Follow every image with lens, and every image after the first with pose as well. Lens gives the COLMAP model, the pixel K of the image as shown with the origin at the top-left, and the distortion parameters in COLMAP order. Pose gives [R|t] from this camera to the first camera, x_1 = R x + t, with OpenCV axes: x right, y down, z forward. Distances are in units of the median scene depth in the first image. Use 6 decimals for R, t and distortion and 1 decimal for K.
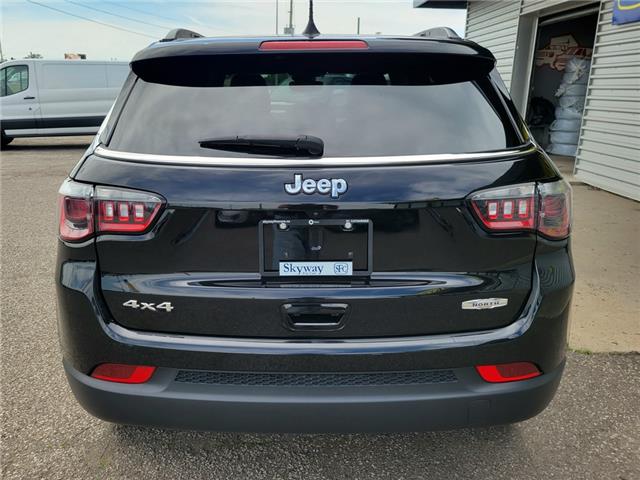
lens RADIAL K [[544.4, 0, 318.2], [0, 544.4, 224.5], [0, 0, 1]] dist [0.018953, -0.000471]
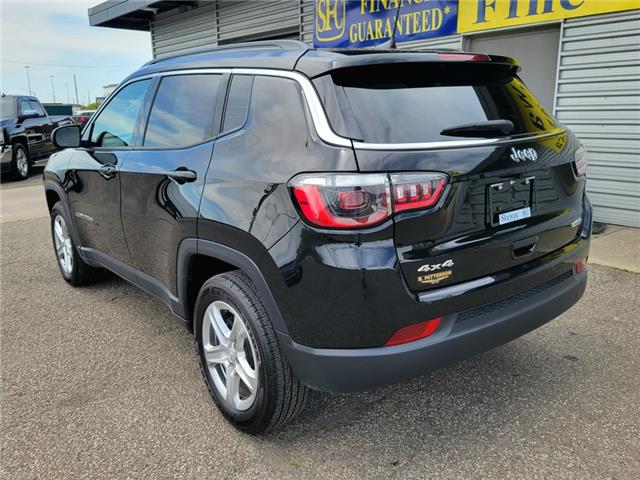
lens RADIAL K [[544.4, 0, 318.2], [0, 544.4, 224.5], [0, 0, 1]] dist [0.018953, -0.000471]
pose [[0.788167, -0.158182, 0.594787, -1.231901], [0.180925, 0.983256, 0.021746, -0.017828], [-0.588268, 0.090472, 0.803589, 0.170188]]
